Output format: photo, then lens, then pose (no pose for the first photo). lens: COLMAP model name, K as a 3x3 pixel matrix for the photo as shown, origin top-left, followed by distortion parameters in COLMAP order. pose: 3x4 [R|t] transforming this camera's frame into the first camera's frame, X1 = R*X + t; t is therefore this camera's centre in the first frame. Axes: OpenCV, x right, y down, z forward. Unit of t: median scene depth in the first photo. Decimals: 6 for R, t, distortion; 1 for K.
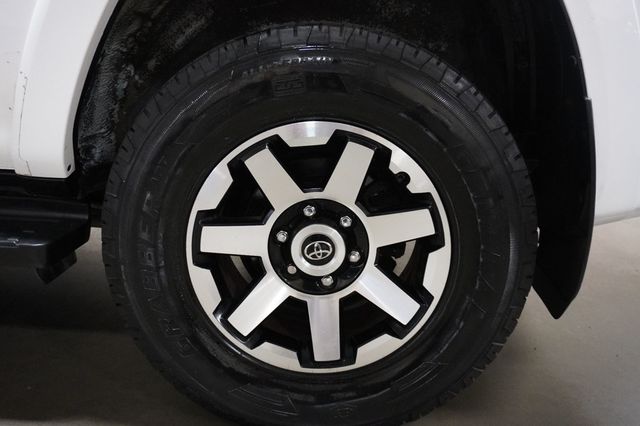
lens RADIAL K [[531.0, 0, 320.0], [0, 531.0, 213.0], [0, 0, 1]] dist [-0.004419, -0.001786]
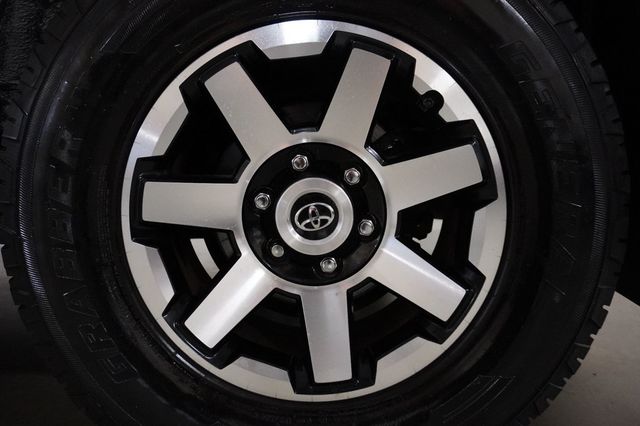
lens RADIAL K [[527.2, 0, 320.0], [0, 527.2, 213.0], [0, 0, 1]] dist [-0.004101, -0.000100]
pose [[0.999204, -0.032544, 0.023072, -0.012137], [0.035251, 0.991049, -0.128764, 0.155400], [-0.018675, 0.129475, 0.991407, 0.315978]]
